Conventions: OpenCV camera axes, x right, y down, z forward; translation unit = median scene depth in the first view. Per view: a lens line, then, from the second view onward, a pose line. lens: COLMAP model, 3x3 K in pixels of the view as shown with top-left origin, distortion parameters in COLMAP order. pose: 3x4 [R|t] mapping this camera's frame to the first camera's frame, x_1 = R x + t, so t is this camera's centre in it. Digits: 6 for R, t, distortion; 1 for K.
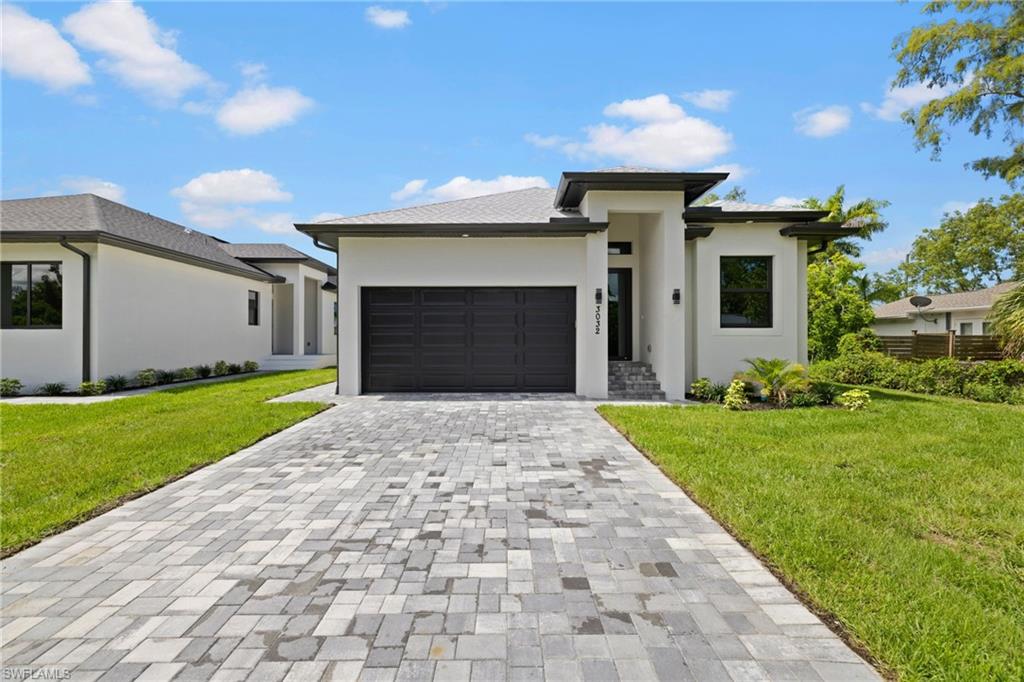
lens RADIAL K [[431.2, 0, 510.7], [0, 431.2, 331.3], [0, 0, 1]] dist [0.006959, -0.002742]
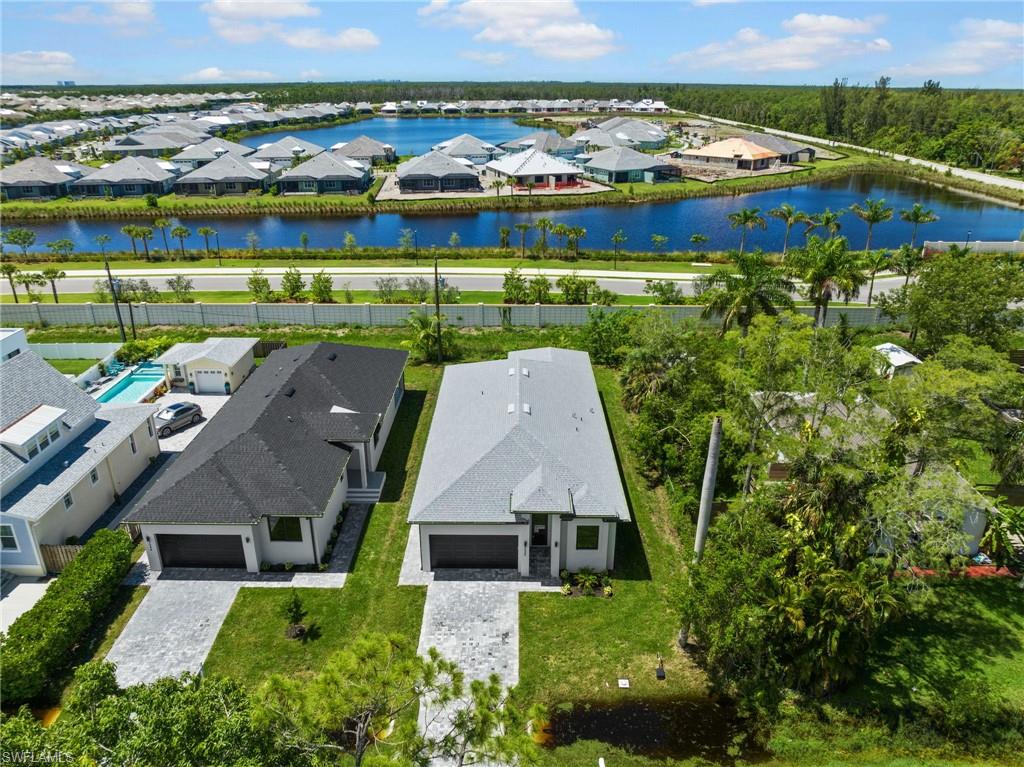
lens RADIAL K [[735.3, 0, 507.7], [0, 735.3, 381.0], [0, 0, 1]] dist [-0.039554, 0.009025]
pose [[0.999387, -0.007457, -0.034214, 0.254562], [0.020265, 0.919987, 0.391426, -2.634865], [0.028558, -0.391879, 0.919573, -2.568619]]
